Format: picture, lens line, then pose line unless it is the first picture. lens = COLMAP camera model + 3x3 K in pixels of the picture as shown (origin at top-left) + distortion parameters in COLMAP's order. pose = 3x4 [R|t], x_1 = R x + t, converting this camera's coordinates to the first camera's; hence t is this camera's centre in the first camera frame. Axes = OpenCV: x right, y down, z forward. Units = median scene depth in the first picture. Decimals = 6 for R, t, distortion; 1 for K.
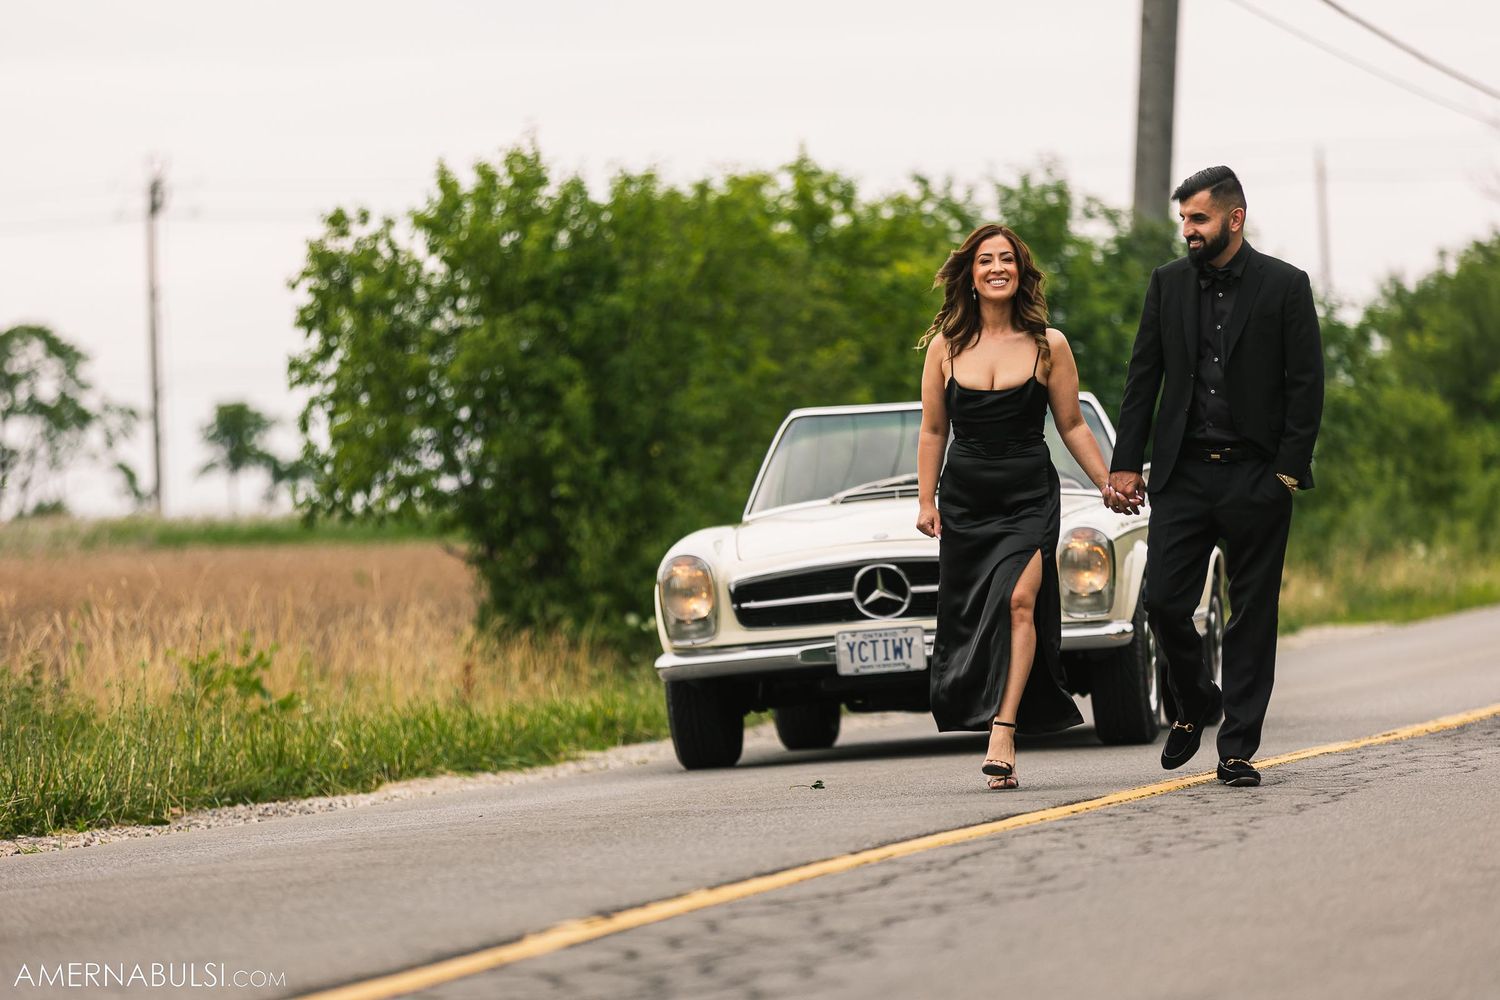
lens RADIAL K [[8192.1, 0, 750.0], [0, 8192.1, 500.0], [0, 0, 1]] dist [0.044780, 0.625787]
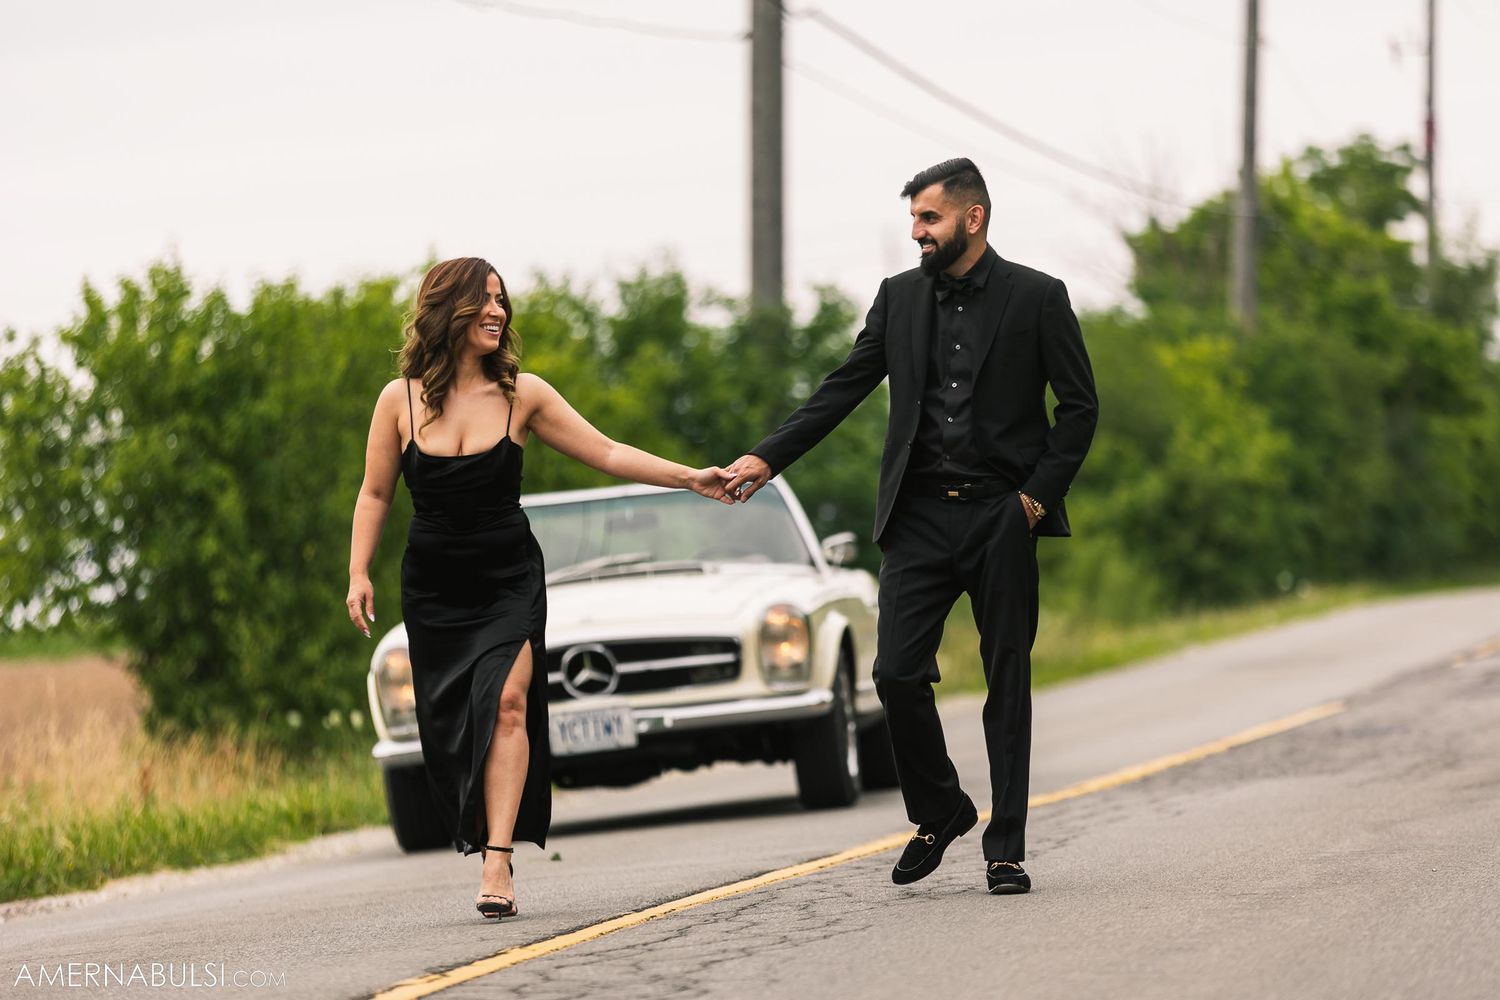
lens RADIAL K [[8192.1, 0, 750.0], [0, 8192.1, 500.0], [0, 0, 1]] dist [0.044780, 0.625787]
pose [[0.997659, -0.045135, 0.051367, -0.008892], [0.045735, 0.998898, -0.010575, 0.000715], [-0.050833, 0.012899, 0.998624, -0.021021]]
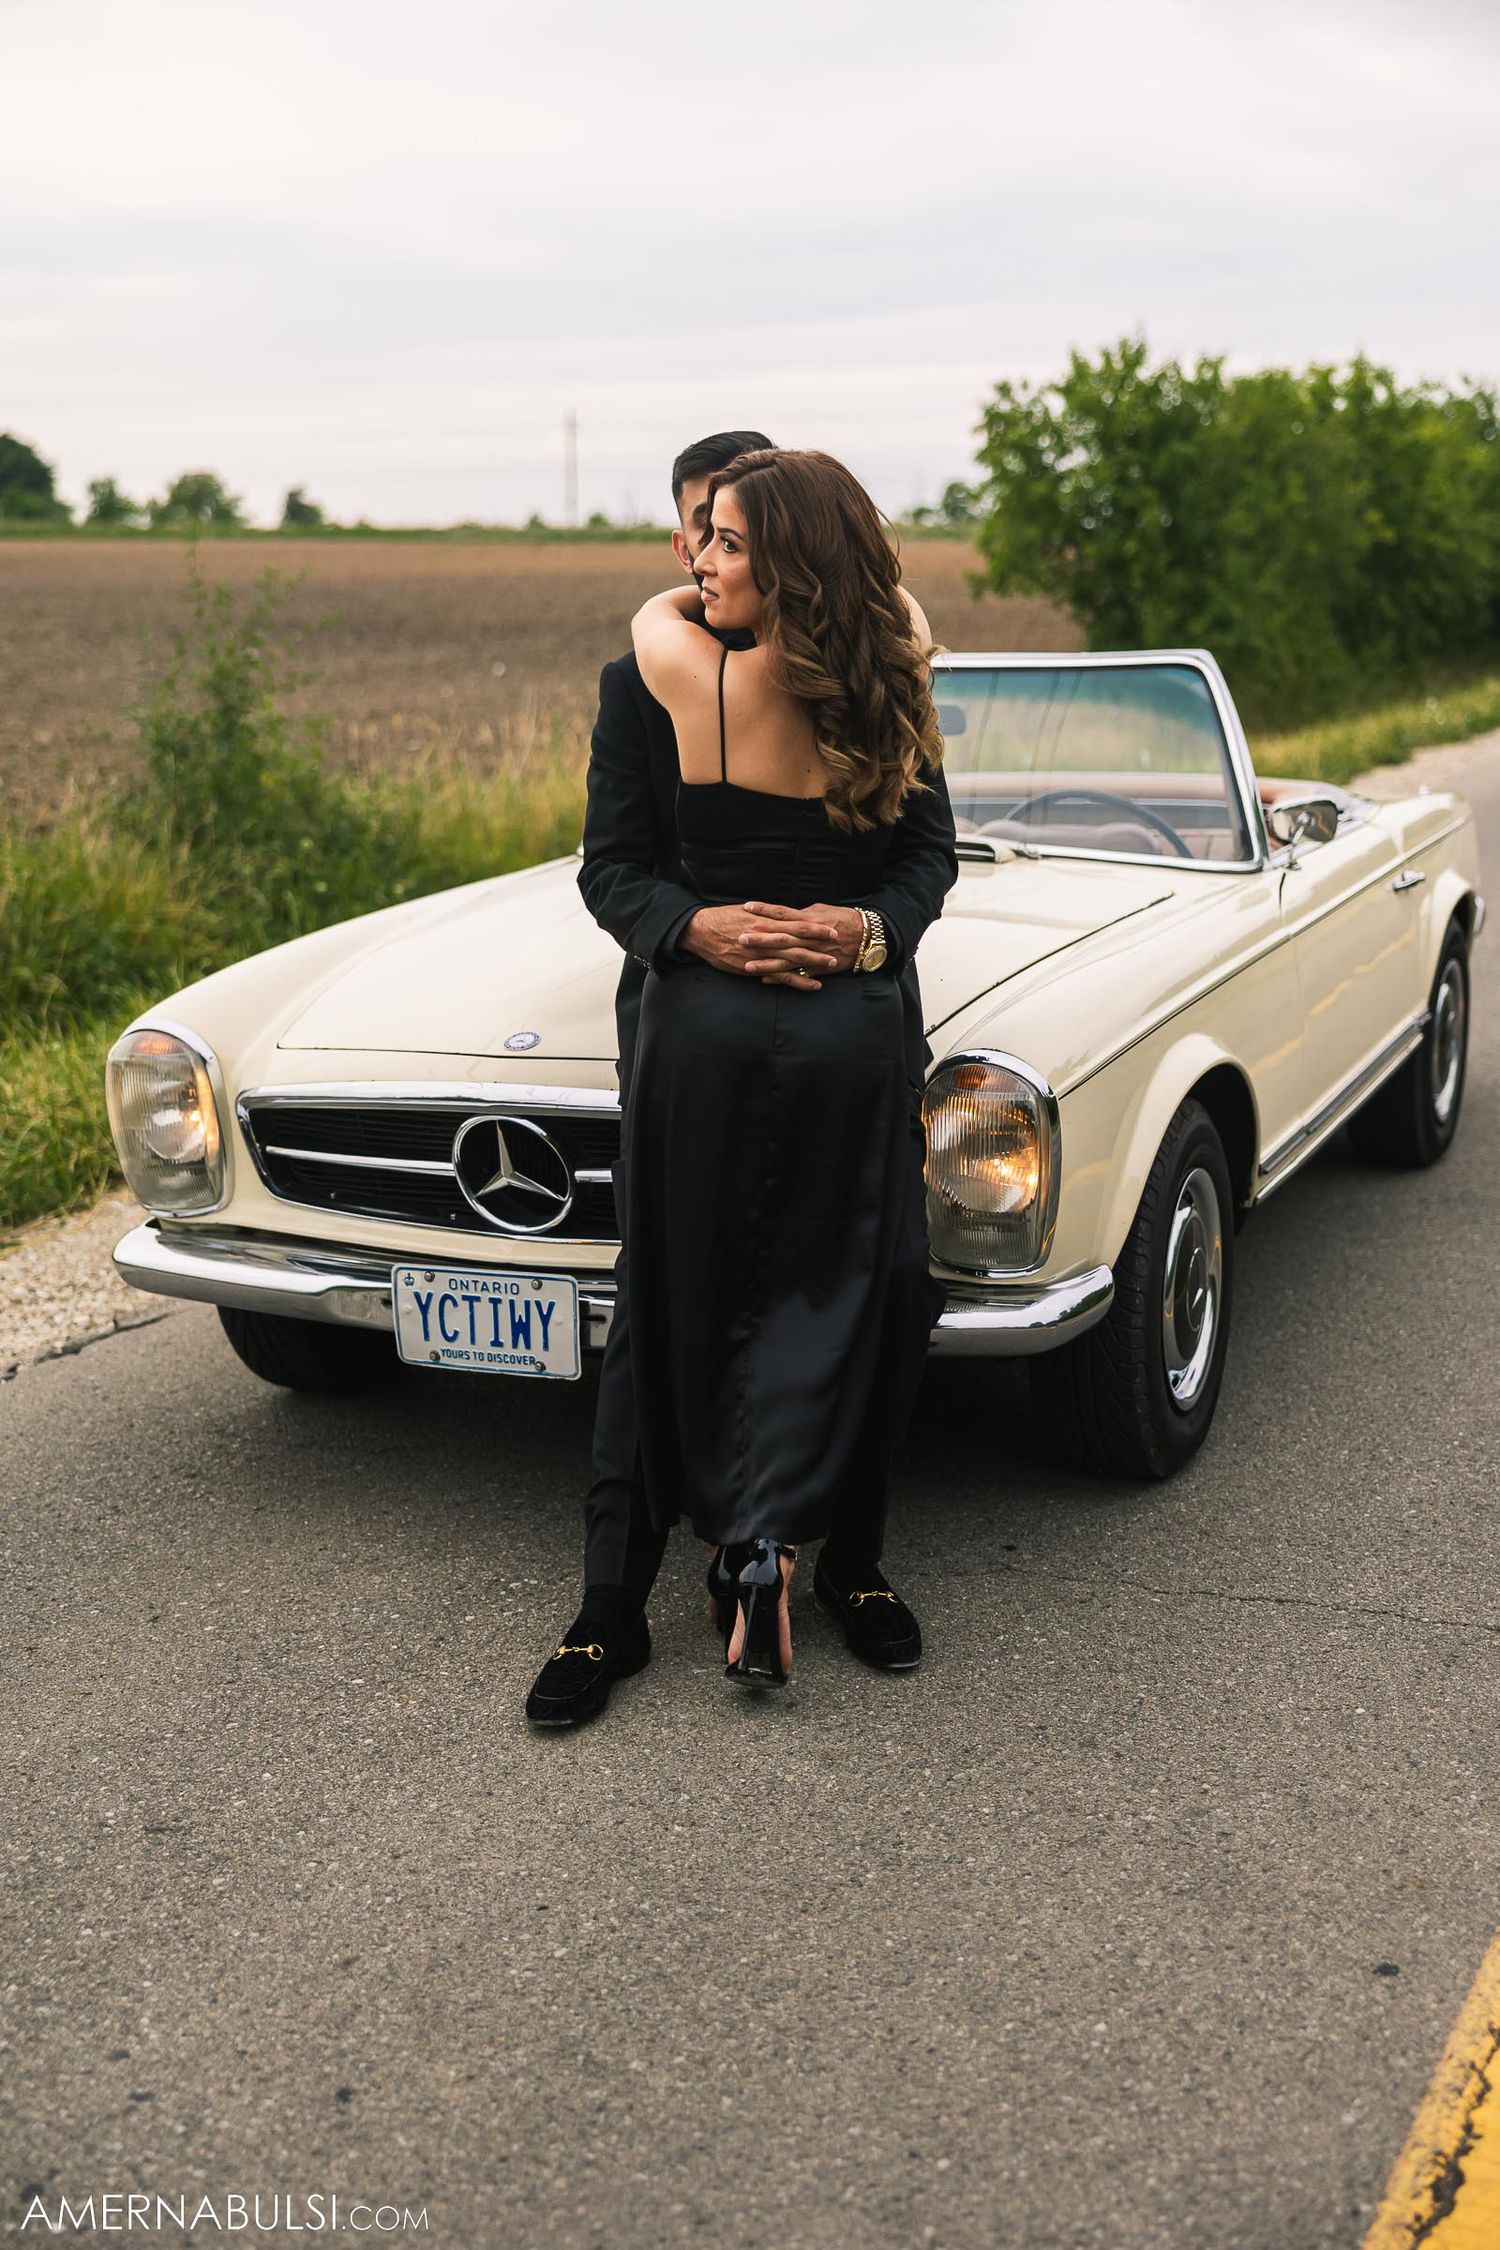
lens RADIAL K [[2770.9, 0, 750.0], [0, 2770.9, 1125.0], [0, 0, 1]] dist [0.104179, 0.003359]
pose [[0.969107, 0.082668, -0.232372, 0.034178], [-0.031035, 0.975539, 0.217627, -0.012775], [0.244678, -0.203692, 0.947967, 0.483479]]
